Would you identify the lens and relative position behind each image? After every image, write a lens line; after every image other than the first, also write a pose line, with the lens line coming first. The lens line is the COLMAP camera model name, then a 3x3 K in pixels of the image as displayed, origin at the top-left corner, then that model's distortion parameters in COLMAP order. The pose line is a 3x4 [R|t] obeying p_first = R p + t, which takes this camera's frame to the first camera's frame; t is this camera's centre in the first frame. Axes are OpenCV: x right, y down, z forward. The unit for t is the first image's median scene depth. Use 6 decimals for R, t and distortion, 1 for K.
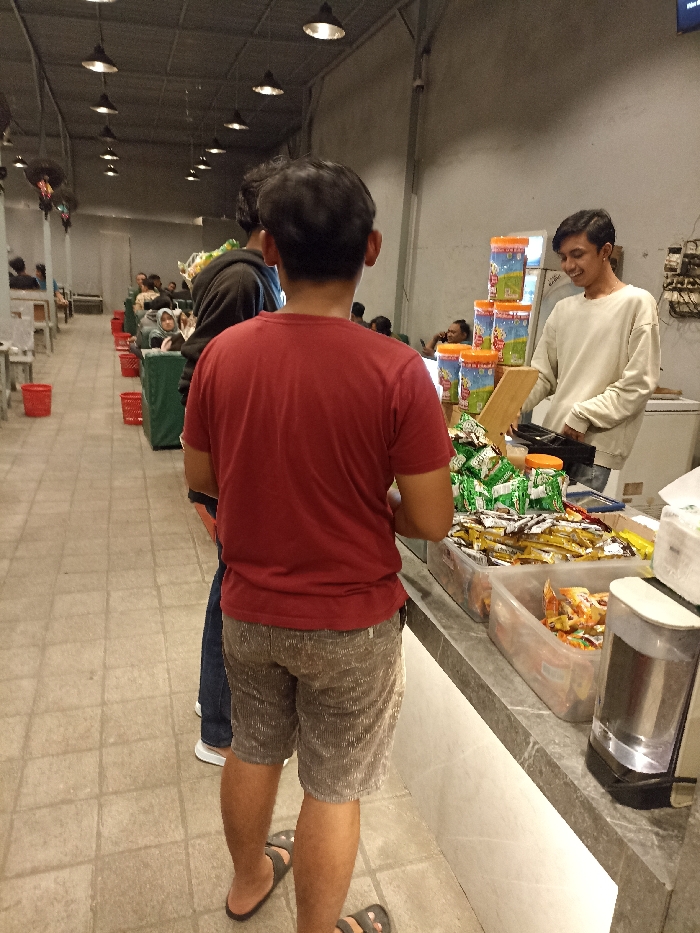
lens RADIAL K [[675.4, 0, 355.3], [0, 675.4, 463.3], [0, 0, 1]] dist [0.106226, -0.131883]
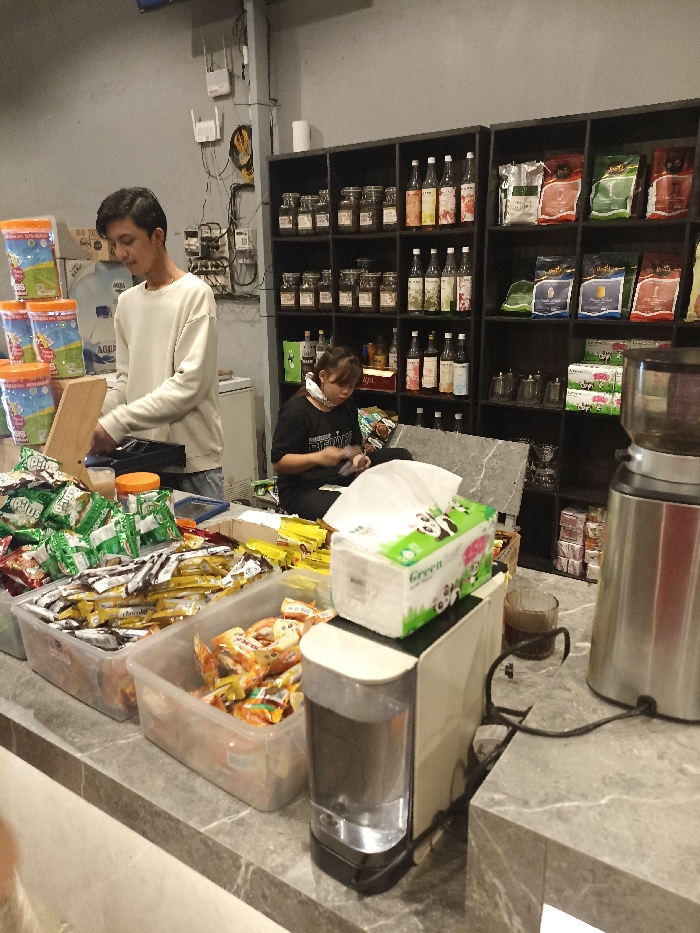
lens RADIAL K [[675.4, 0, 355.3], [0, 675.4, 463.3], [0, 0, 1]] dist [0.106226, -0.131883]
pose [[0.788603, -0.227308, 0.571346, 0.008648], [0.217001, 0.972260, 0.087294, -0.052846], [-0.575340, 0.055142, 0.816053, 0.177187]]
